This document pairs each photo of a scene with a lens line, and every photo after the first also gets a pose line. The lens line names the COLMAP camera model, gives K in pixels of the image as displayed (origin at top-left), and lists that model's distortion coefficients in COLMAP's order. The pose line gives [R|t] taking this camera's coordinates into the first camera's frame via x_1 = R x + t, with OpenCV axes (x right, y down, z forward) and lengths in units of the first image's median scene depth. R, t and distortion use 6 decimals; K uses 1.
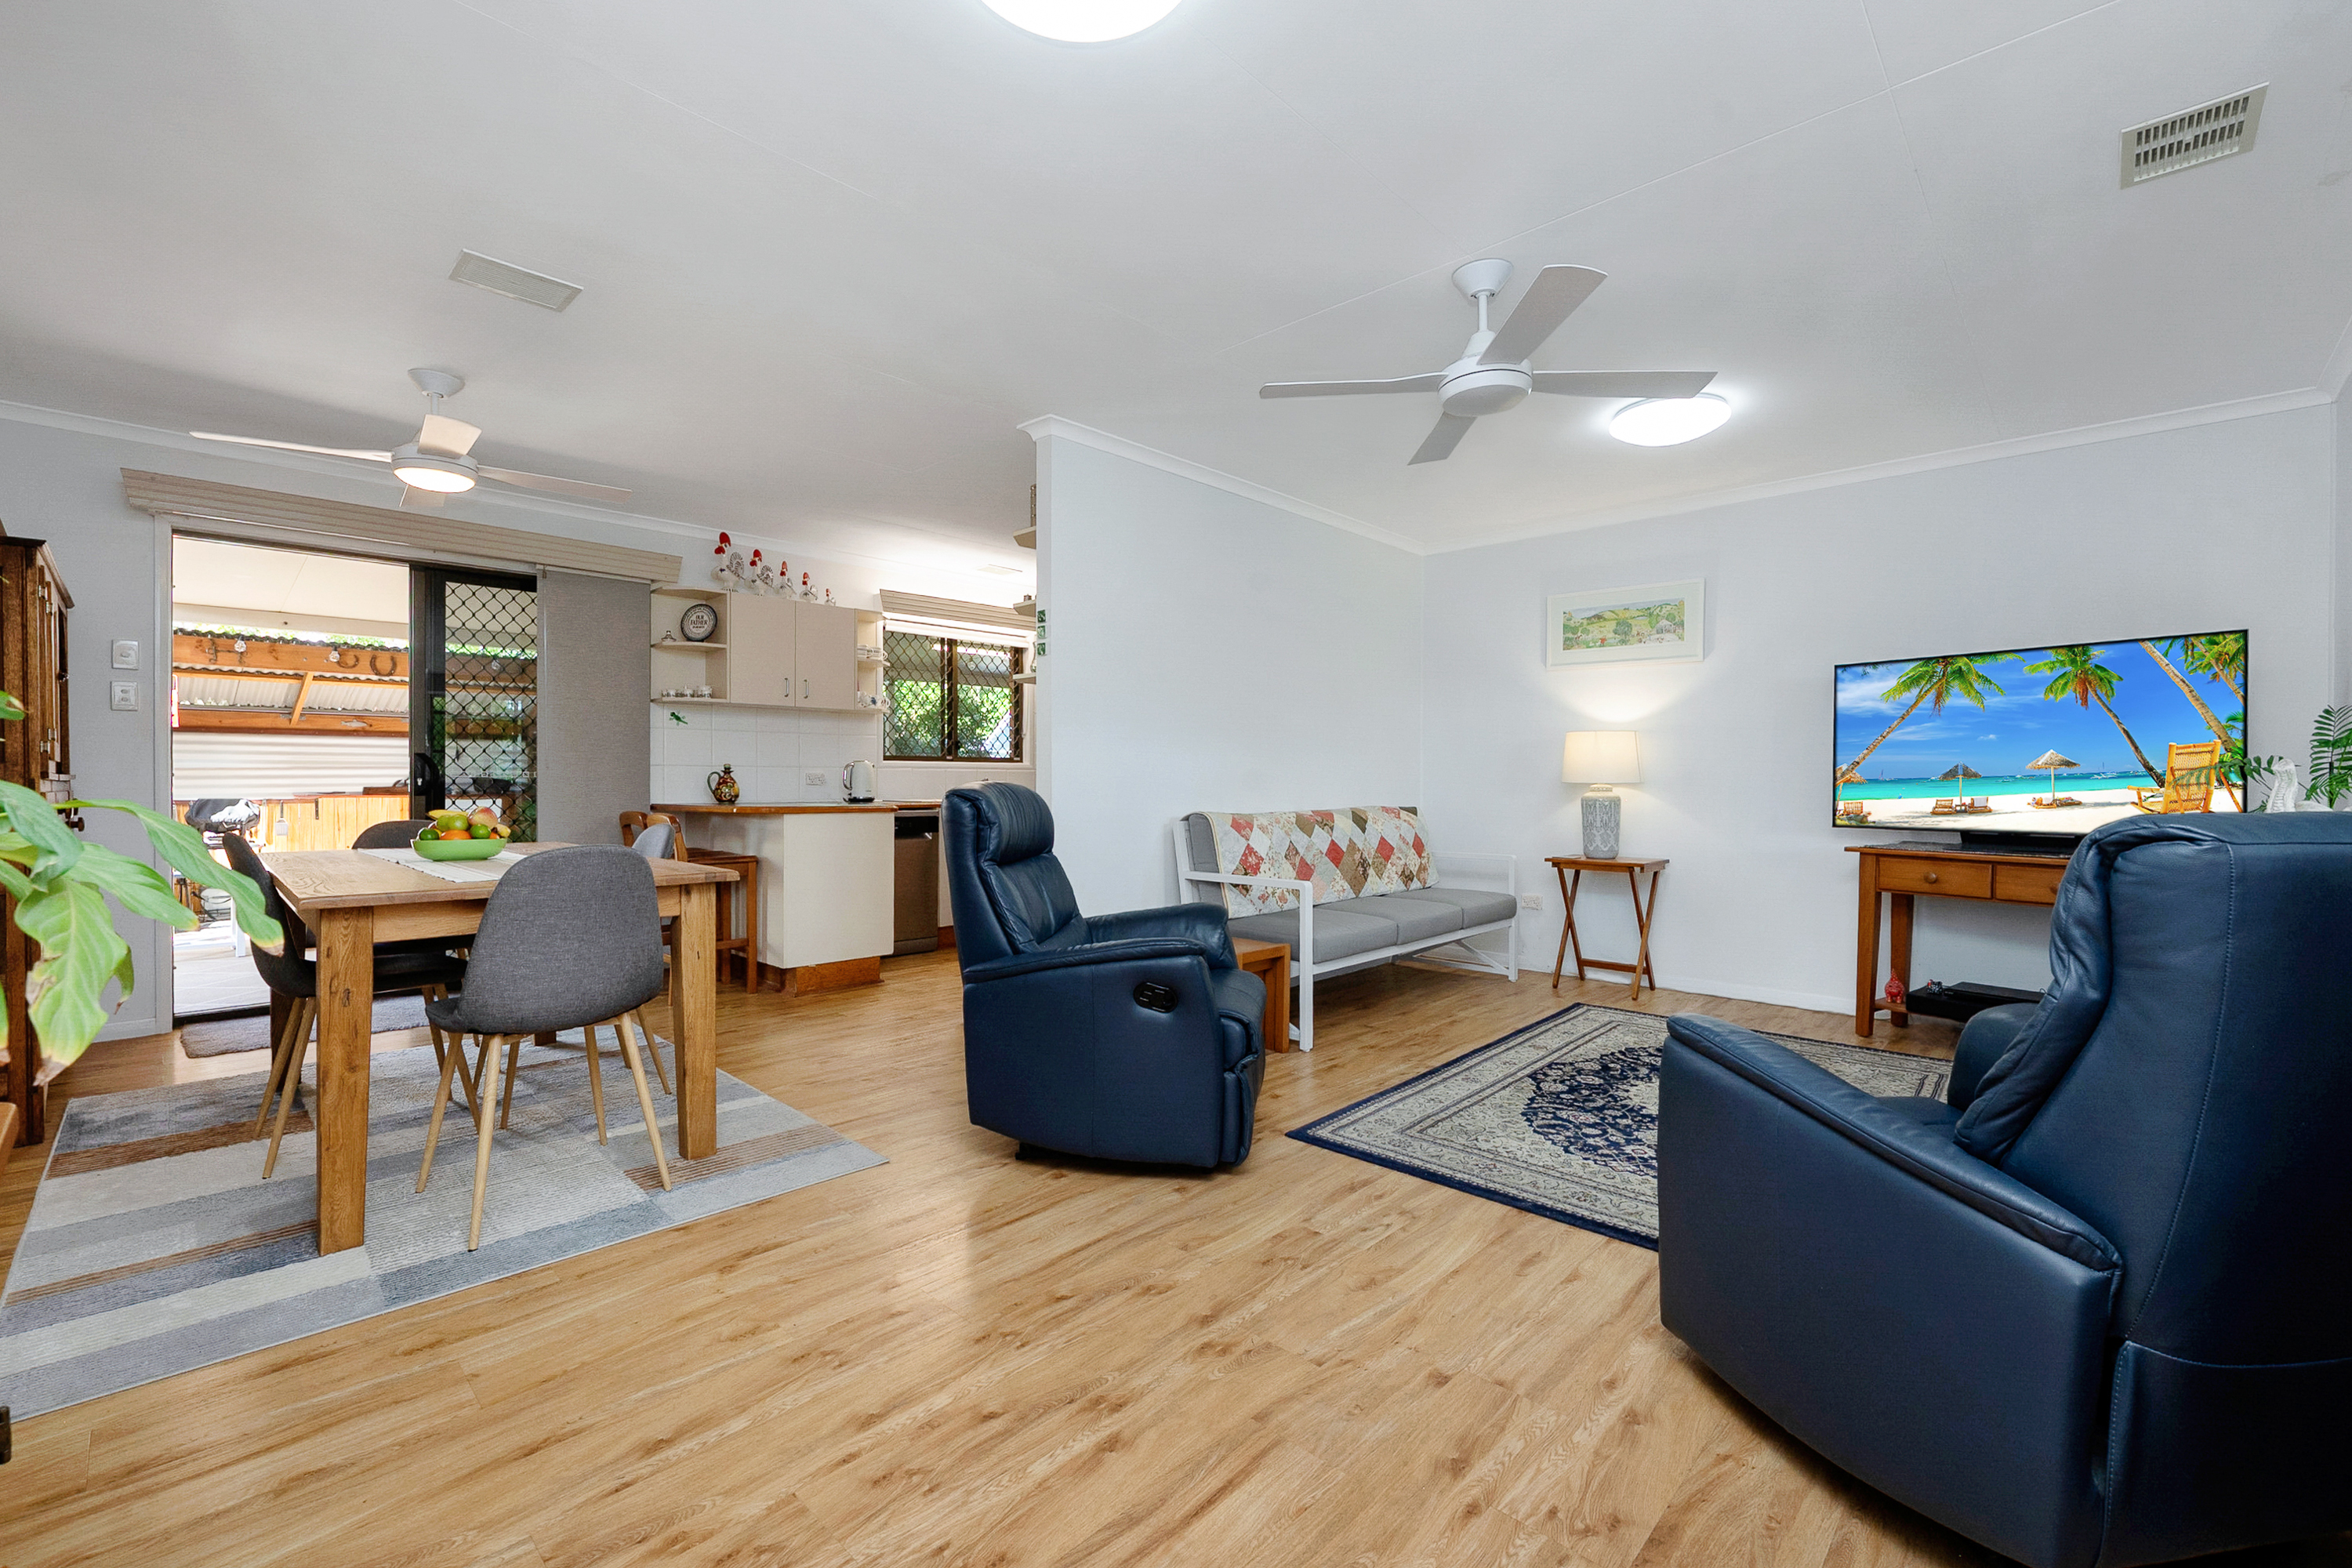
lens RADIAL K [[1026.9, 0, 1176.0], [0, 1026.9, 784.0], [0, 0, 1]] dist [0.119163, 0.000032]
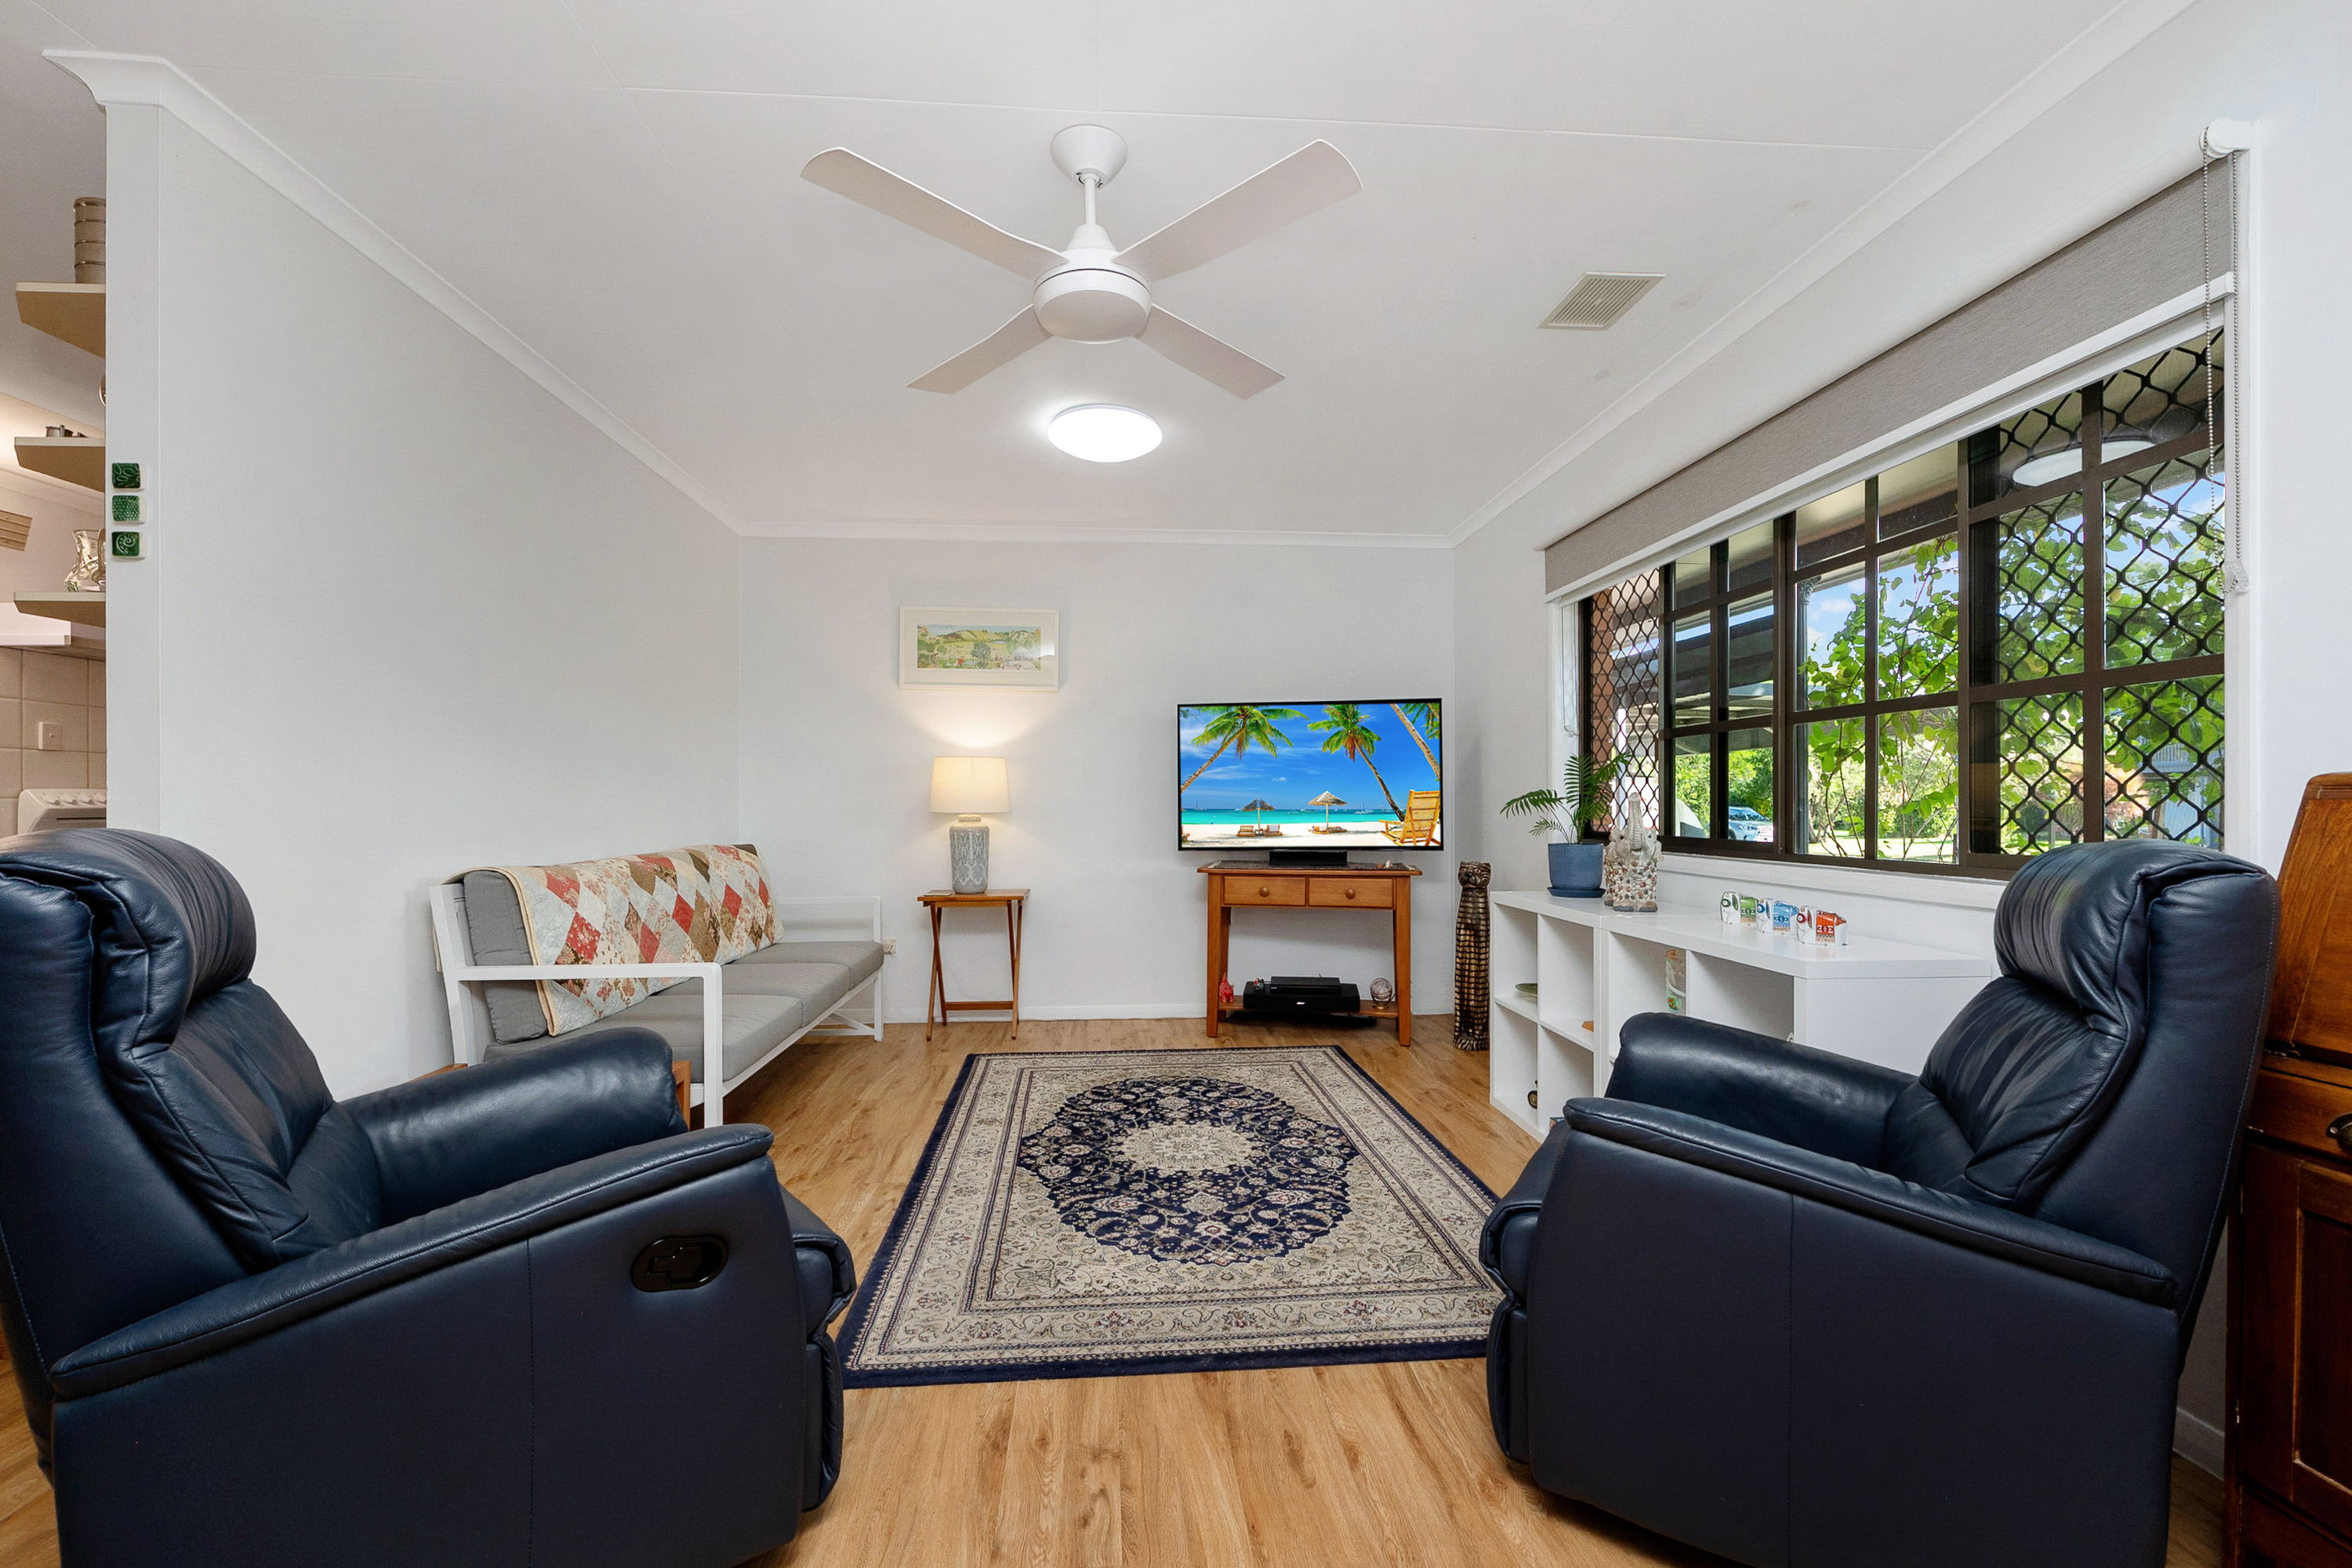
lens RADIAL K [[959.2, 0, 1176.0], [0, 959.2, 784.0], [0, 0, 1]] dist [0.024847, 0.000017]
pose [[0.668701, 0.019045, 0.743288, -0.153193], [-0.001241, 0.999699, -0.024499, -0.009741], [-0.743531, 0.015460, 0.668523, 0.357201]]
